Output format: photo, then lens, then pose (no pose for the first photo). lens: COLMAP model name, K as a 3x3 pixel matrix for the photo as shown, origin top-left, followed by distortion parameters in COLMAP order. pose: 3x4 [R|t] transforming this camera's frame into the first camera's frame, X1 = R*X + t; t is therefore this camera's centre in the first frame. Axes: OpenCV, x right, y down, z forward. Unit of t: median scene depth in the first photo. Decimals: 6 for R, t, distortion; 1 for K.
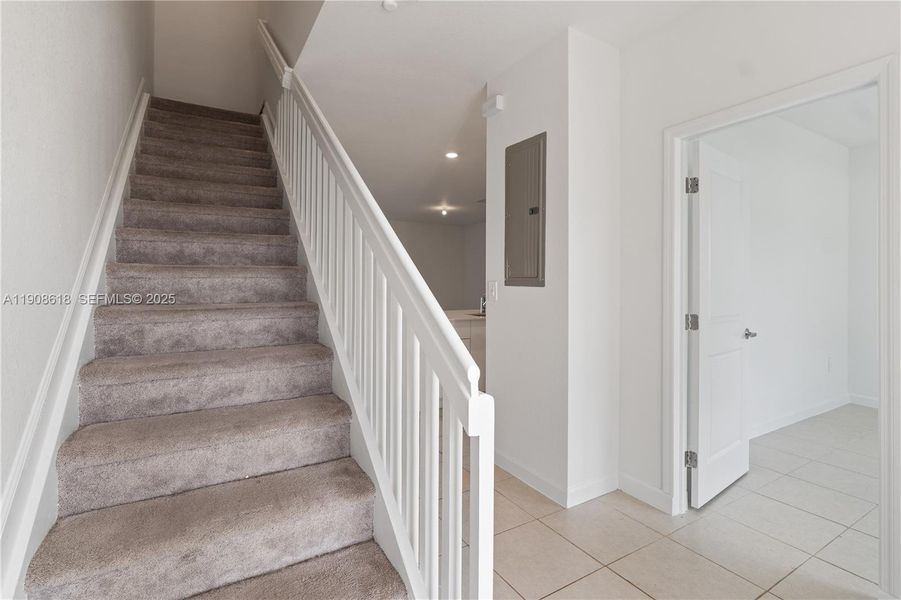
lens RADIAL K [[424.3, 0, 452.0], [0, 424.3, 282.8], [0, 0, 1]] dist [-0.001842, 0.000316]
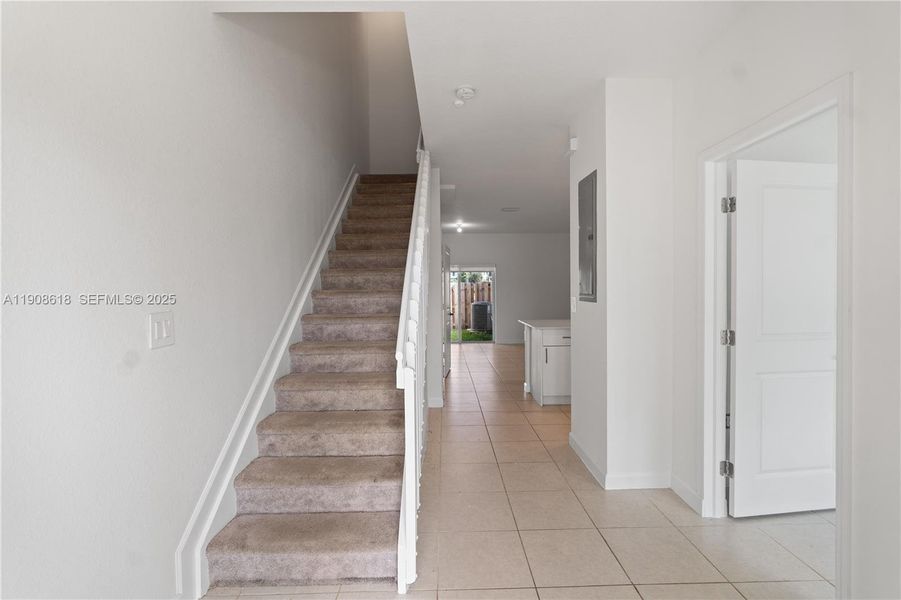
lens RADIAL K [[409.9, 0, 455.4], [0, 409.9, 297.8], [0, 0, 1]] dist [-0.003683, -0.000232]
pose [[0.871198, -0.002762, -0.490925, 0.625747], [0.013377, 0.999746, 0.018115, -0.041819], [0.490750, -0.022349, 0.871014, -0.255411]]
